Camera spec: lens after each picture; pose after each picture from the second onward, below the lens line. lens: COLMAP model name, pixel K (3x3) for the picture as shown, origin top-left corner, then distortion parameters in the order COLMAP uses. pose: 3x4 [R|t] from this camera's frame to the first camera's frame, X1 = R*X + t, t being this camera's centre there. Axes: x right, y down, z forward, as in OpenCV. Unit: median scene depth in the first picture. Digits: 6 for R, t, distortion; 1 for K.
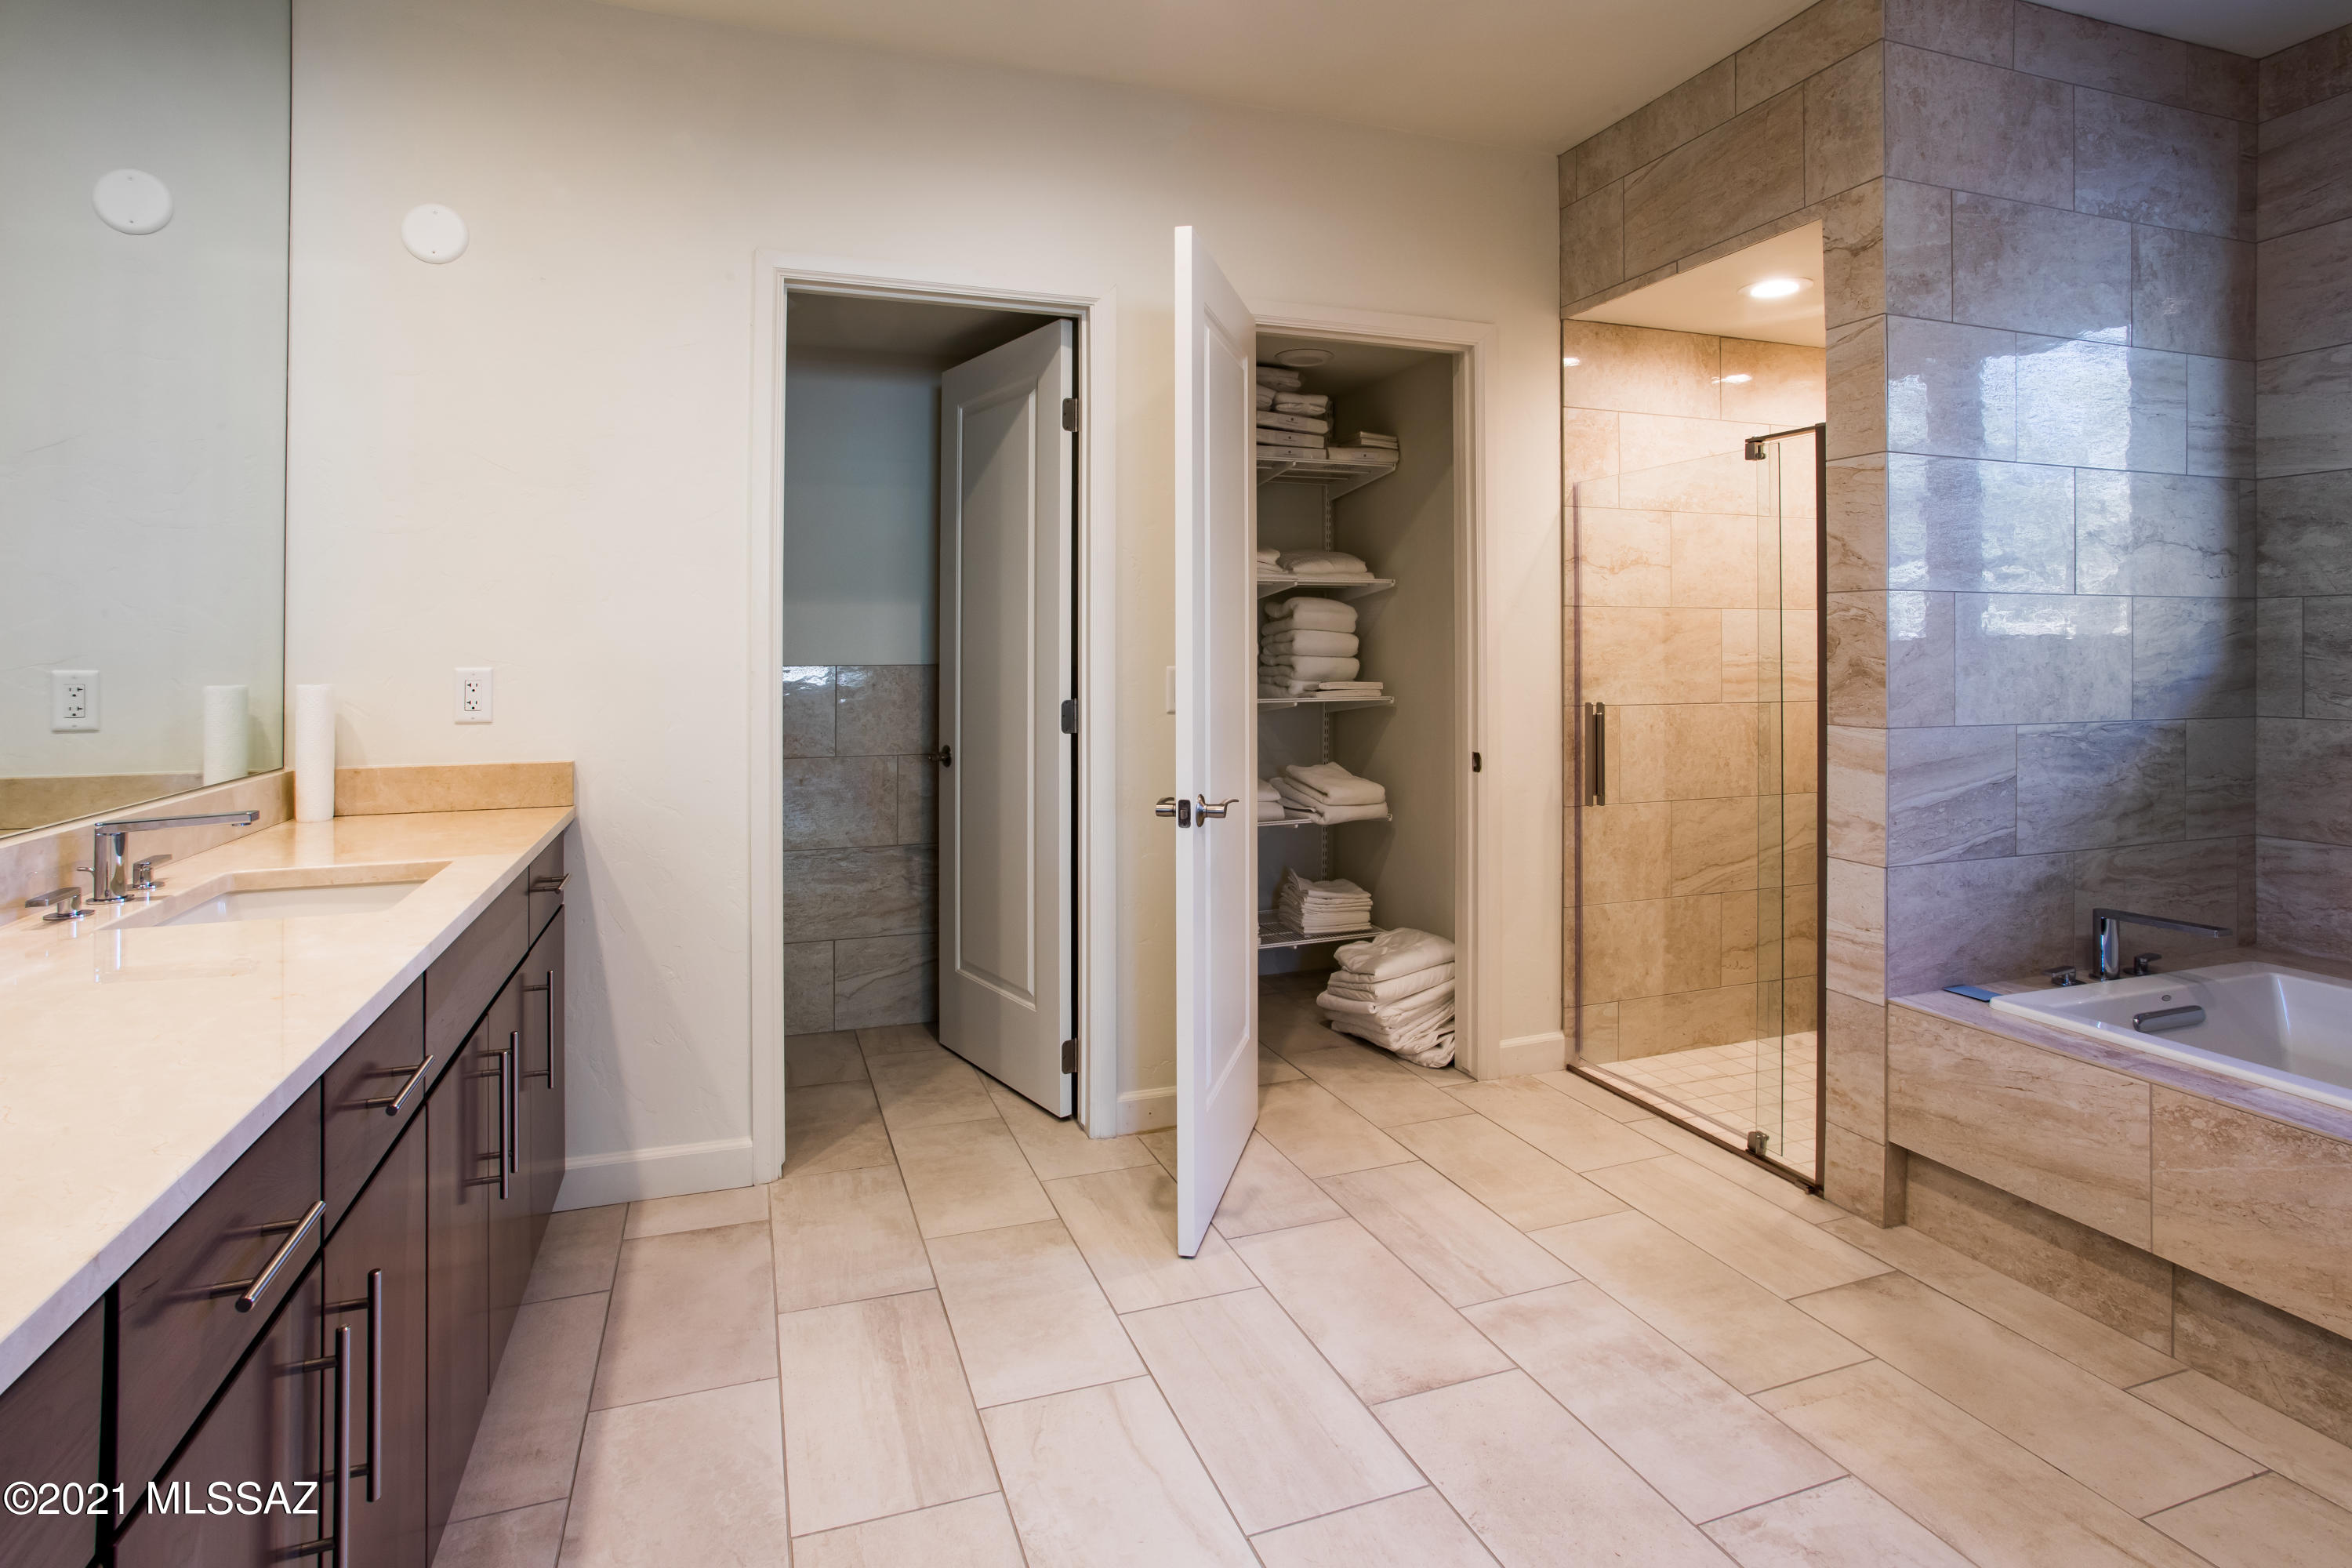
lens RADIAL K [[1193.5, 0, 1153.9], [0, 1193.5, 617.2], [0, 0, 1]] dist [-0.039811, 0.018780]
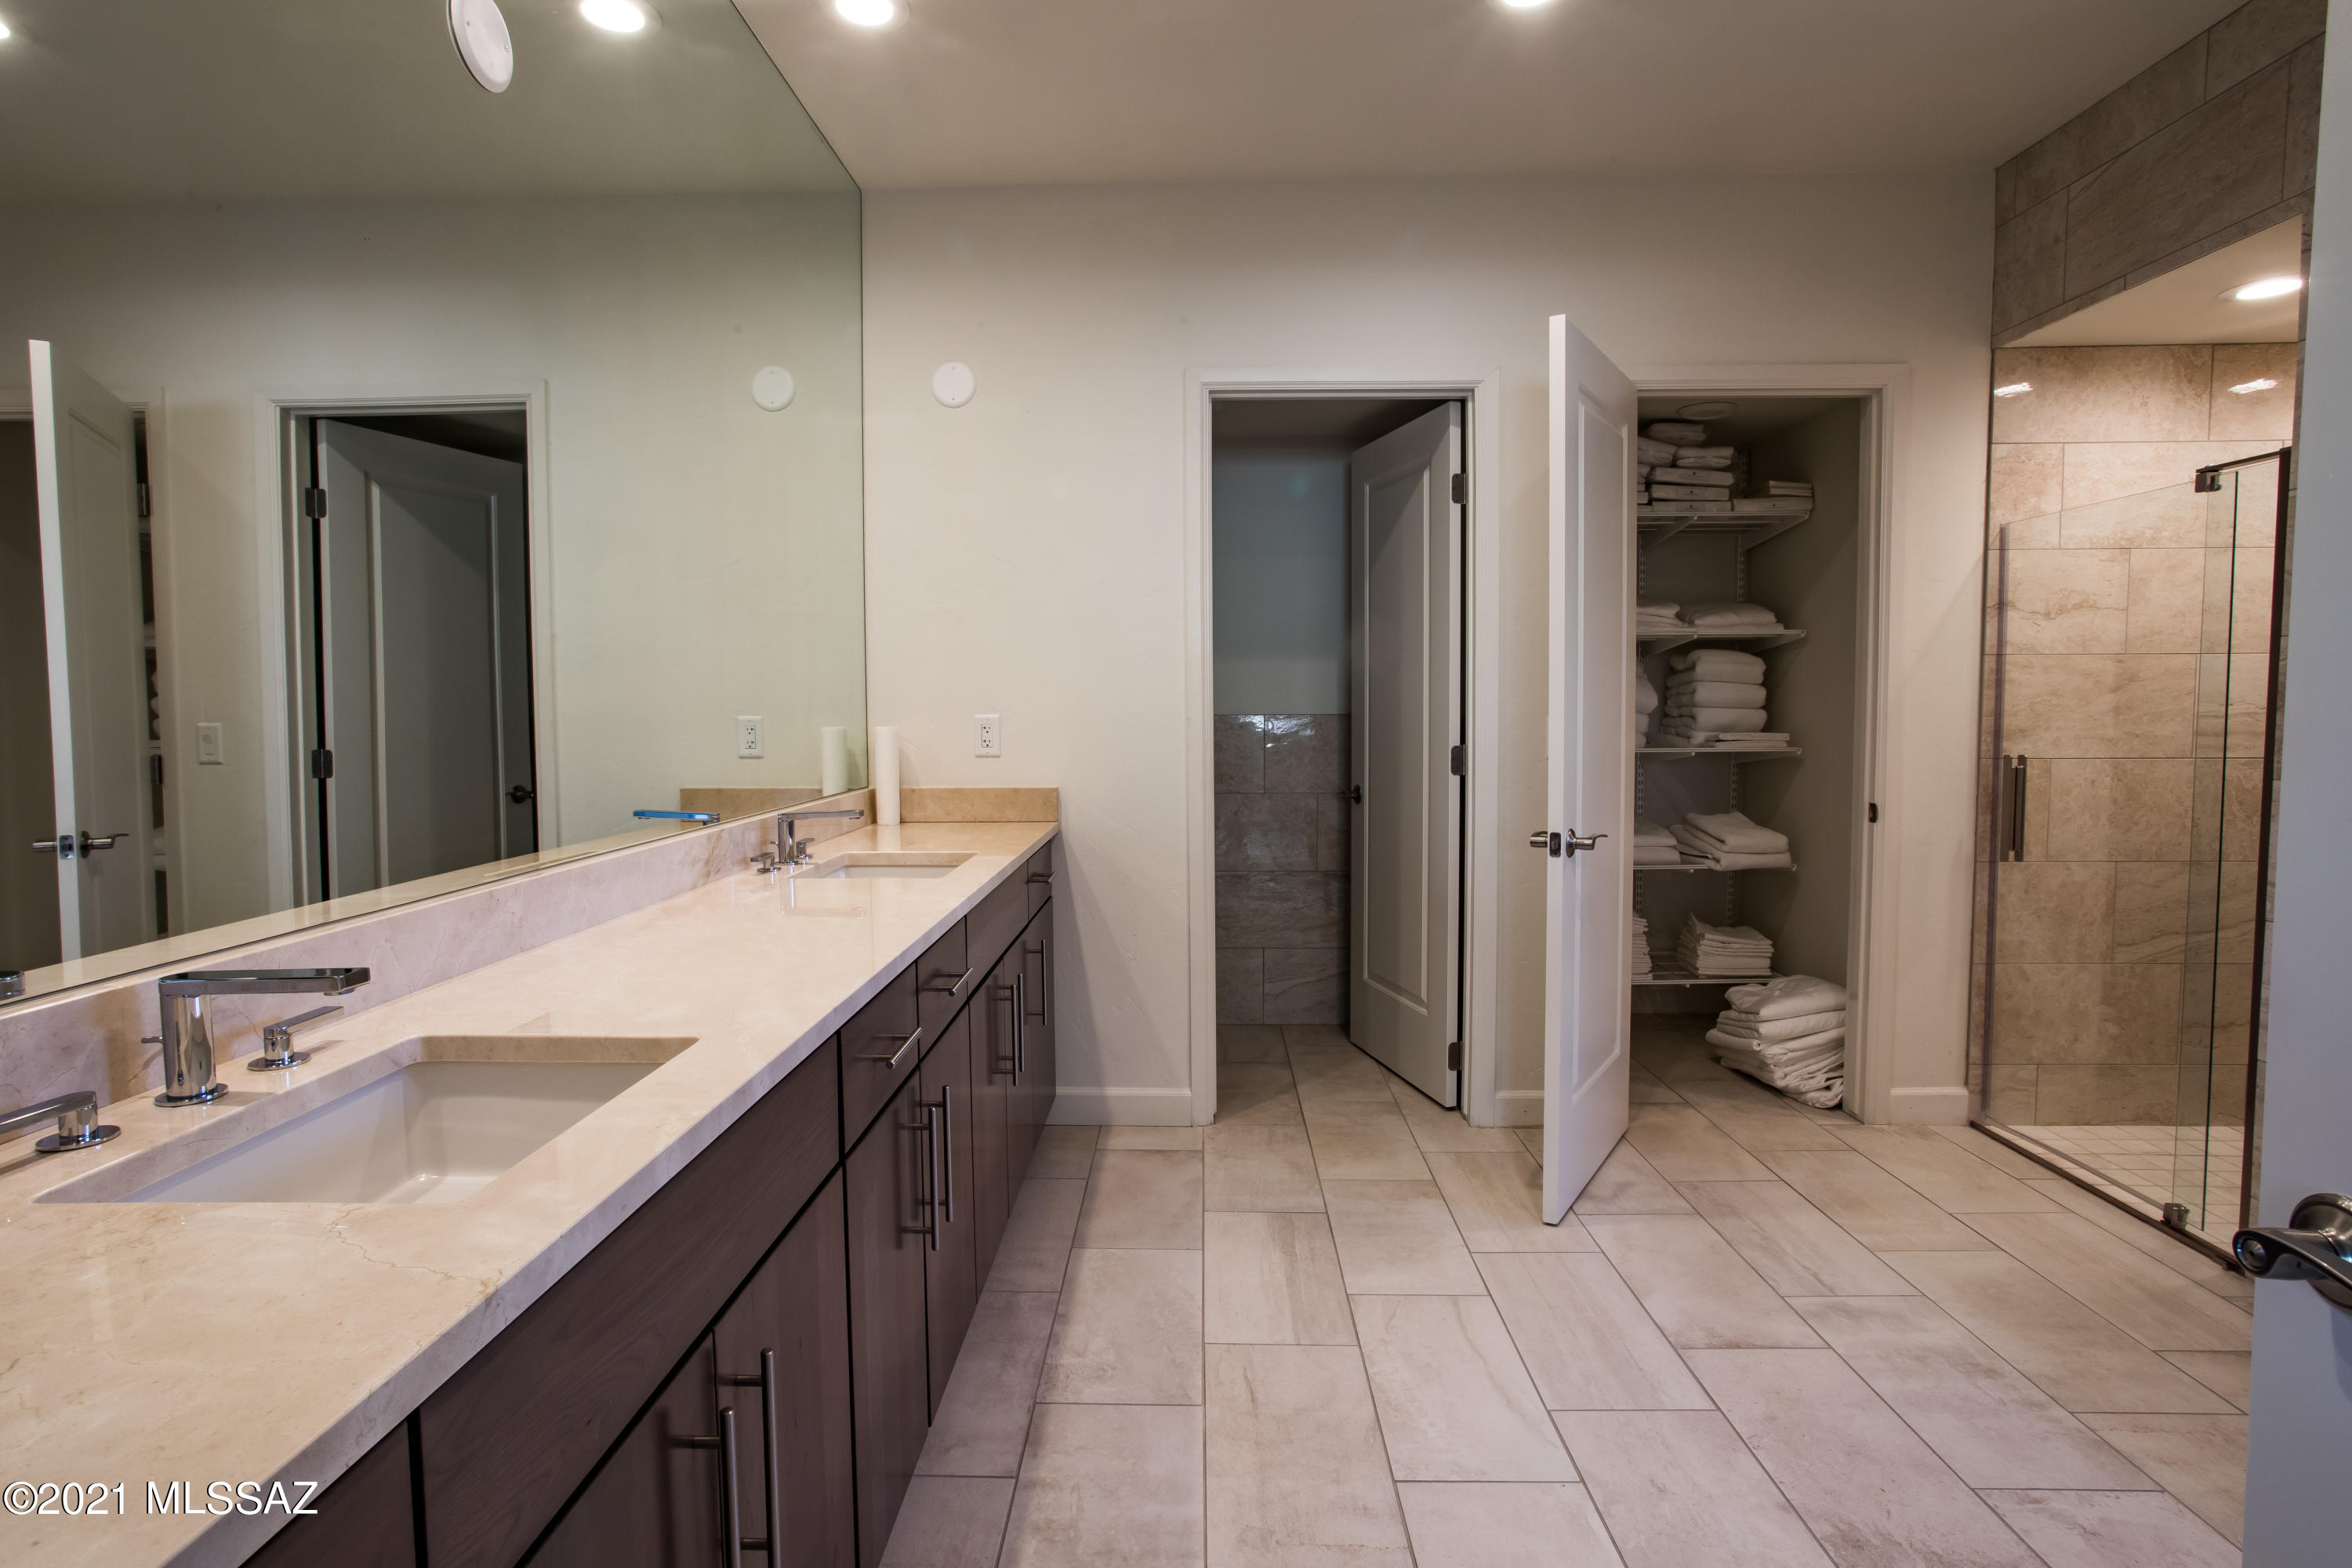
lens RADIAL K [[1225.8, 0, 1181.7], [0, 1225.8, 792.1], [0, 0, 1]] dist [0.007580, 0.004057]
pose [[0.936234, 0.024370, -0.350532, 0.103730], [0.011295, 0.994989, 0.099340, -0.005626], [0.351197, -0.096965, 0.931267, -0.196743]]
